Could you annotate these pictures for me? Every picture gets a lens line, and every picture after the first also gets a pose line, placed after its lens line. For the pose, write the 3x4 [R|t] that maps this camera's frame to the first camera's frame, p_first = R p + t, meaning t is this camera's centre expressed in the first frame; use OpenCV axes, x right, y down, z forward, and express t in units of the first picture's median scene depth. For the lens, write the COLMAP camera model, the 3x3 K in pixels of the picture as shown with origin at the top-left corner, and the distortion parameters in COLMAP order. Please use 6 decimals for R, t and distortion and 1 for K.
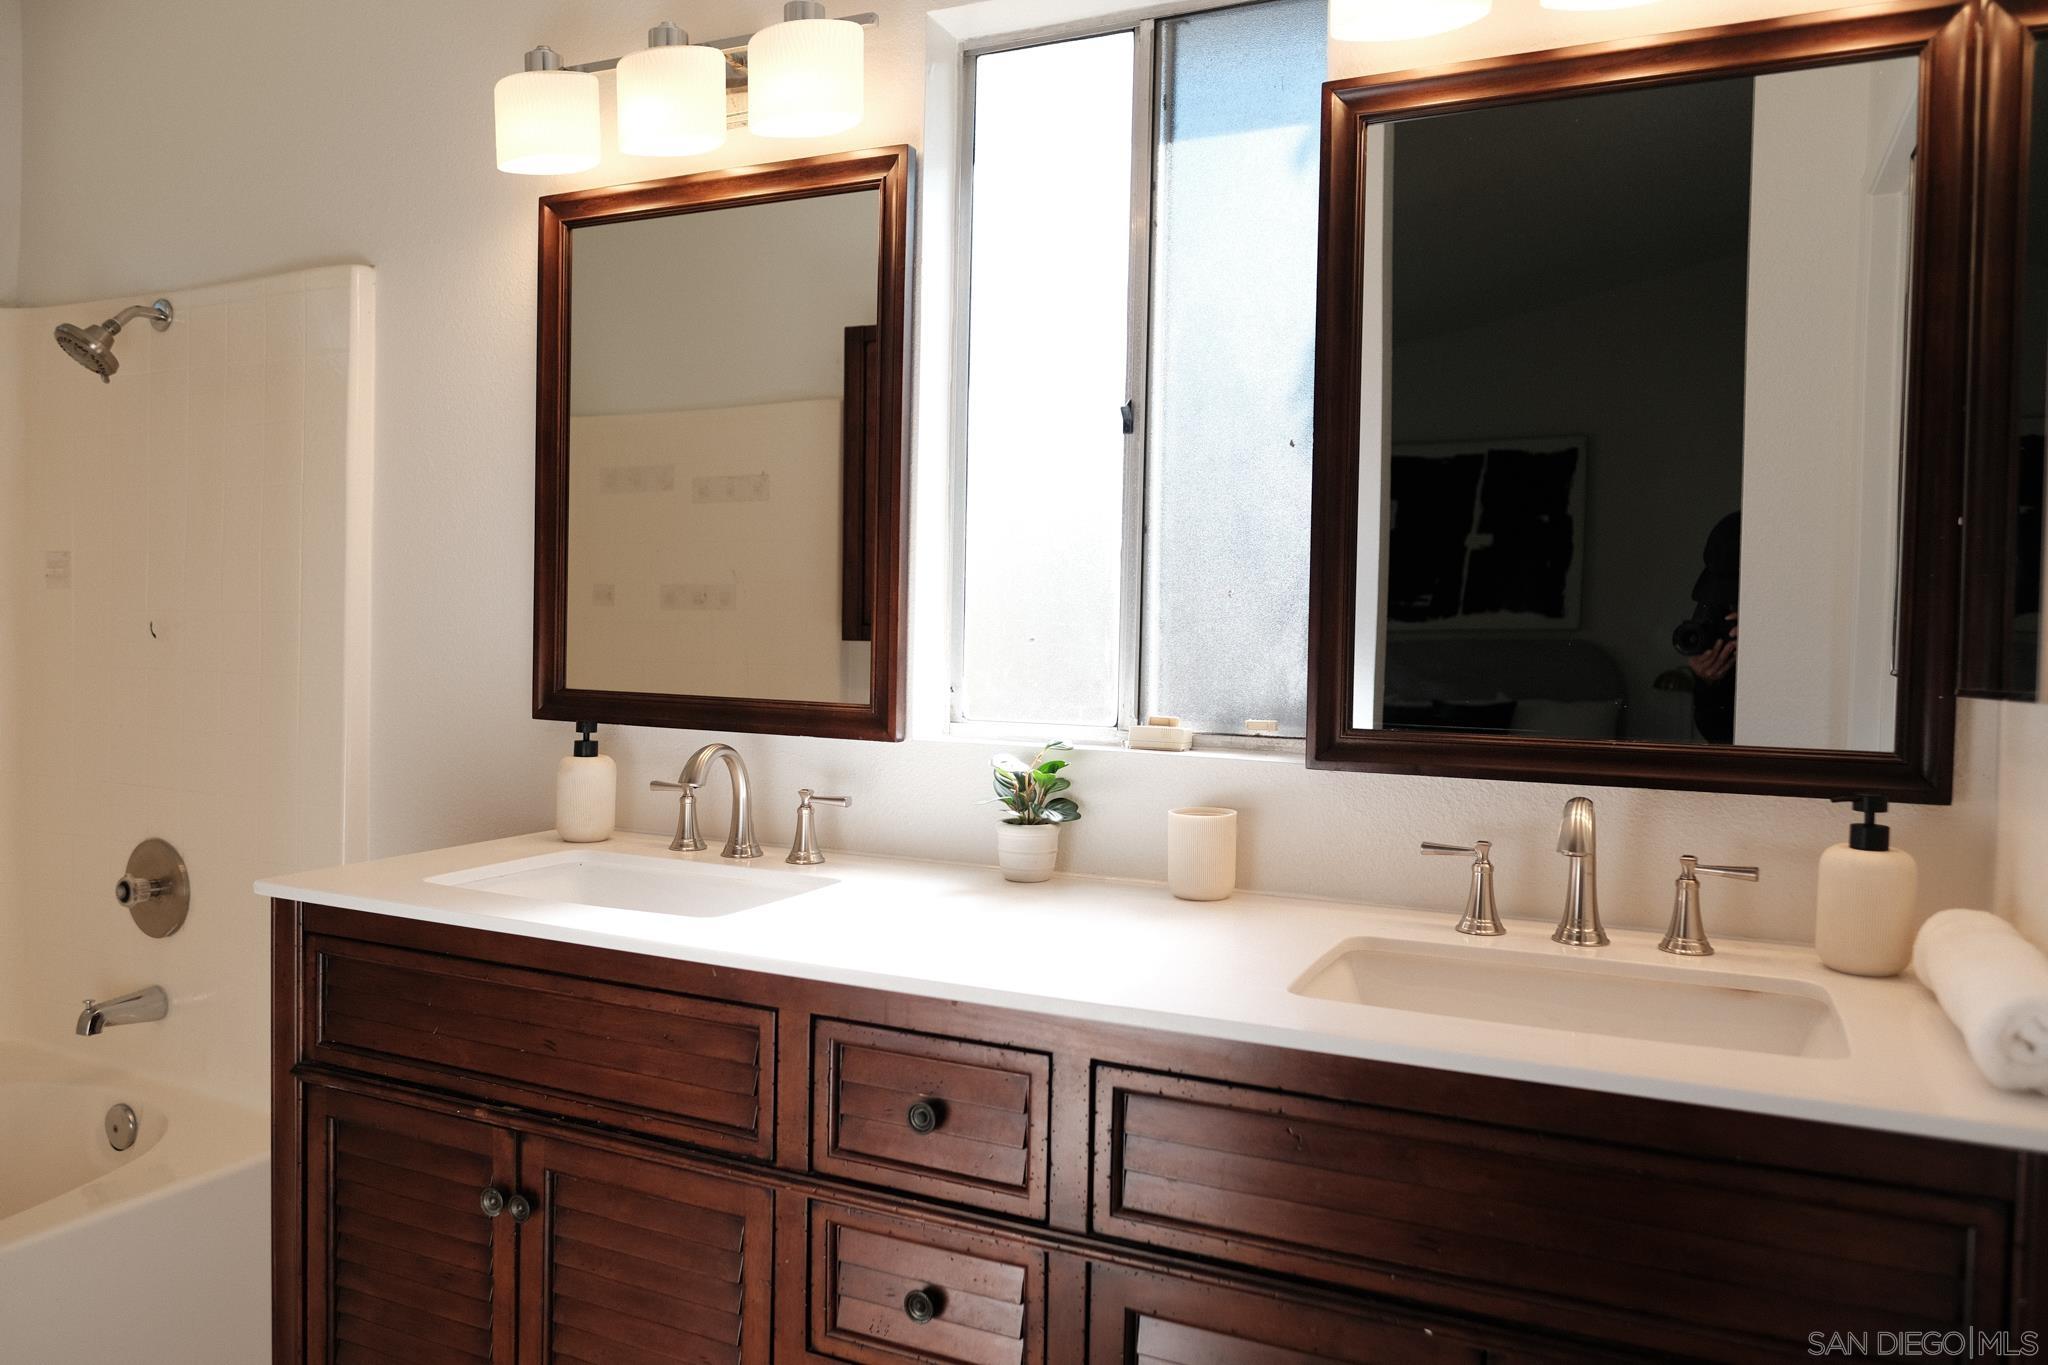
lens RADIAL K [[1434.6, 0, 1019.7], [0, 1434.6, 685.6], [0, 0, 1]] dist [-0.015886, 0.007700]
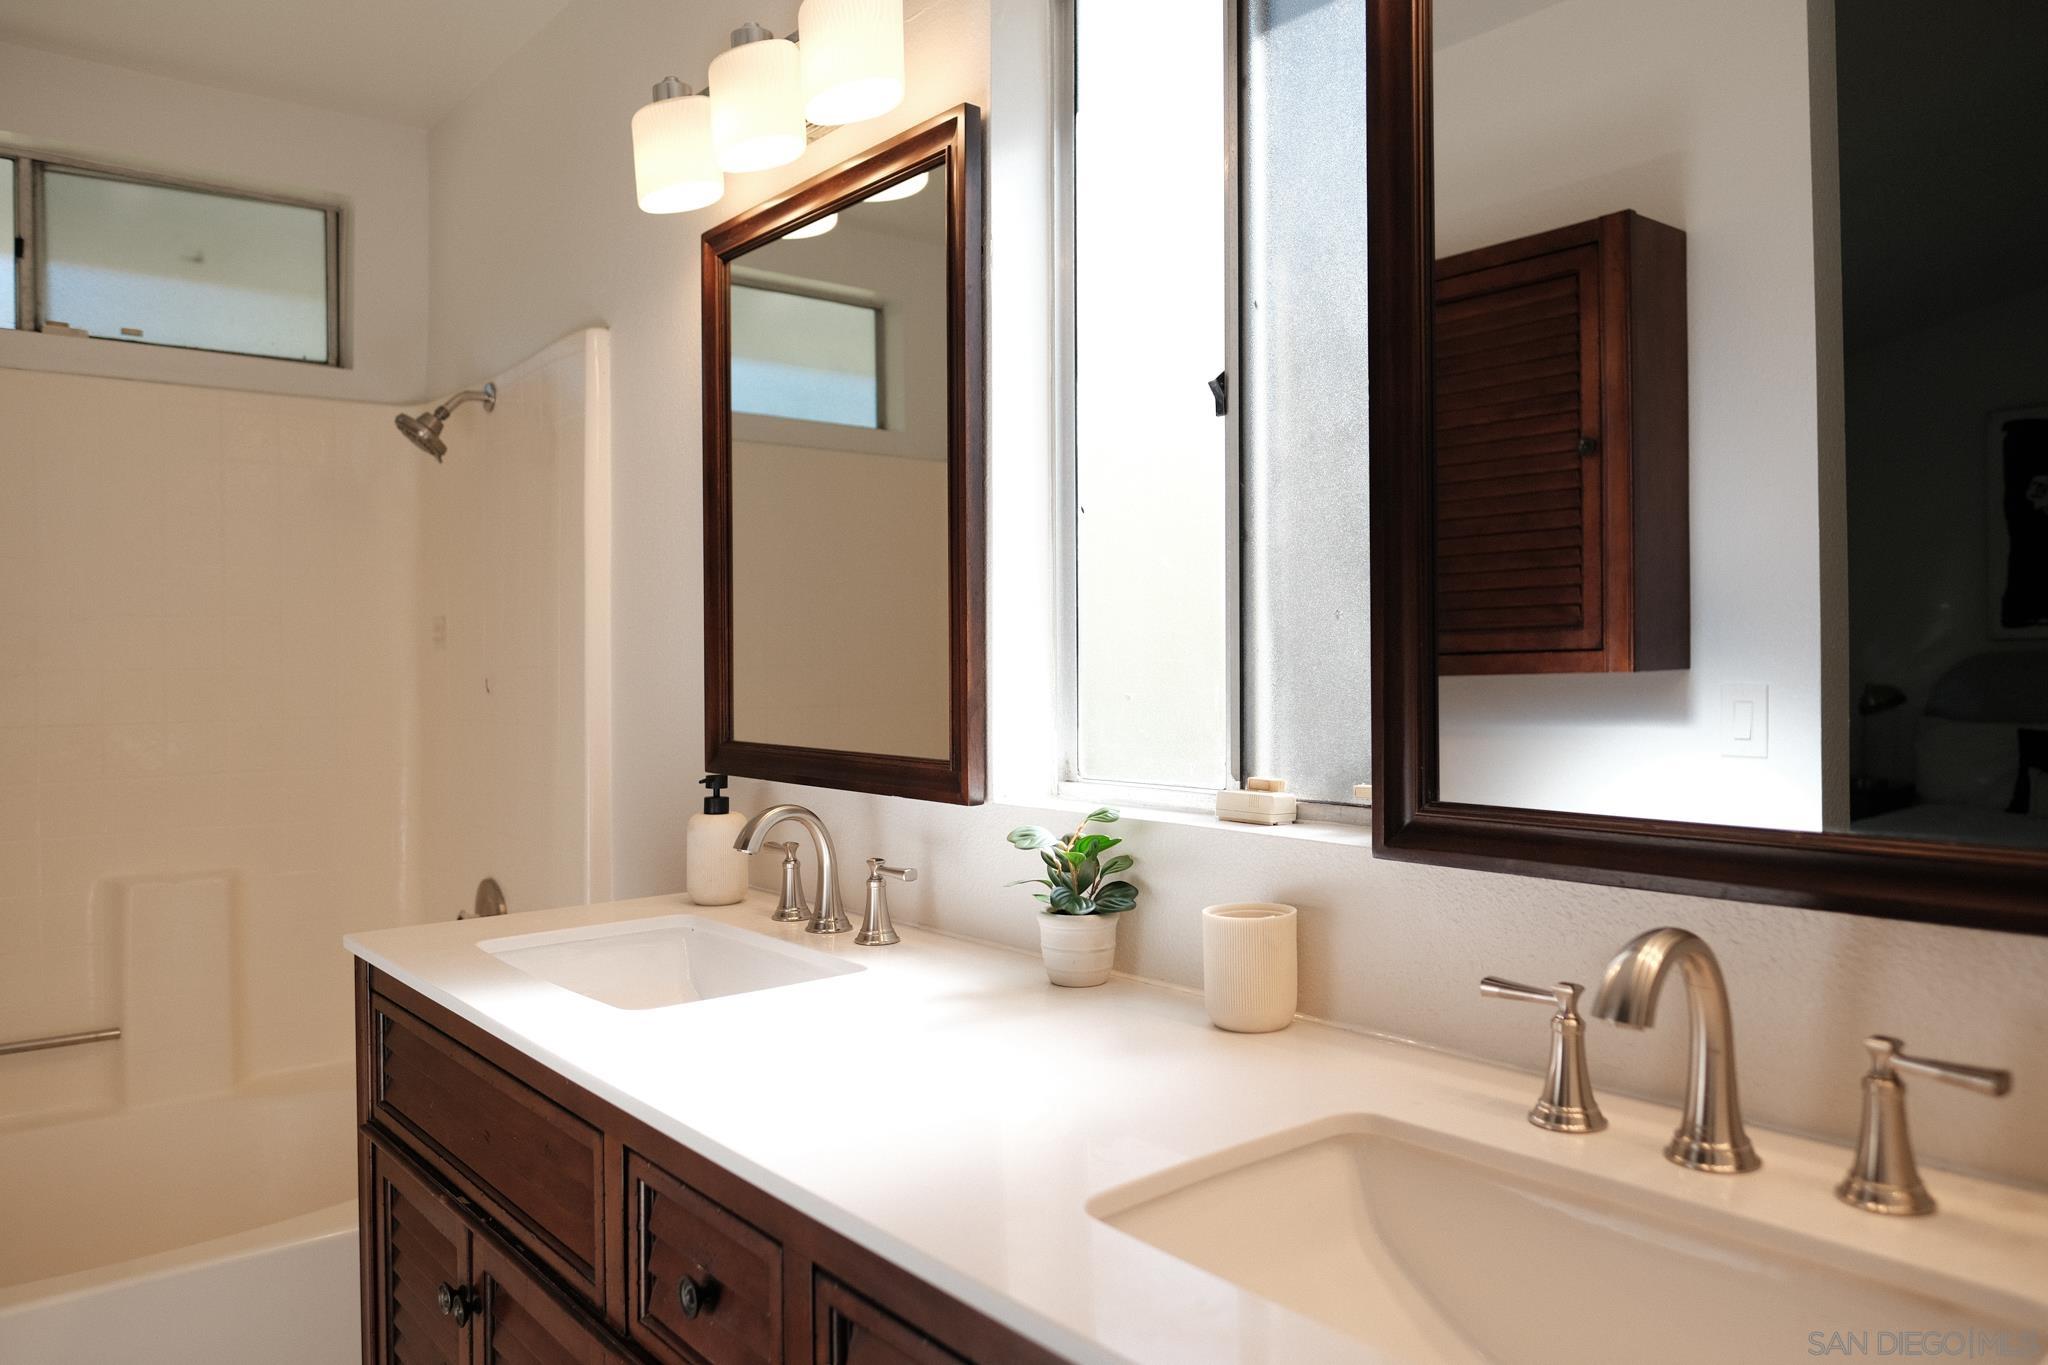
lens RADIAL K [[1434.6, 0, 1019.7], [0, 1434.6, 685.6], [0, 0, 1]] dist [-0.015886, 0.007700]
pose [[0.904867, -0.019356, -0.425255, 0.302827], [0.008147, 0.999570, -0.028163, -0.007330], [0.425617, 0.022019, 0.904635, 0.249236]]
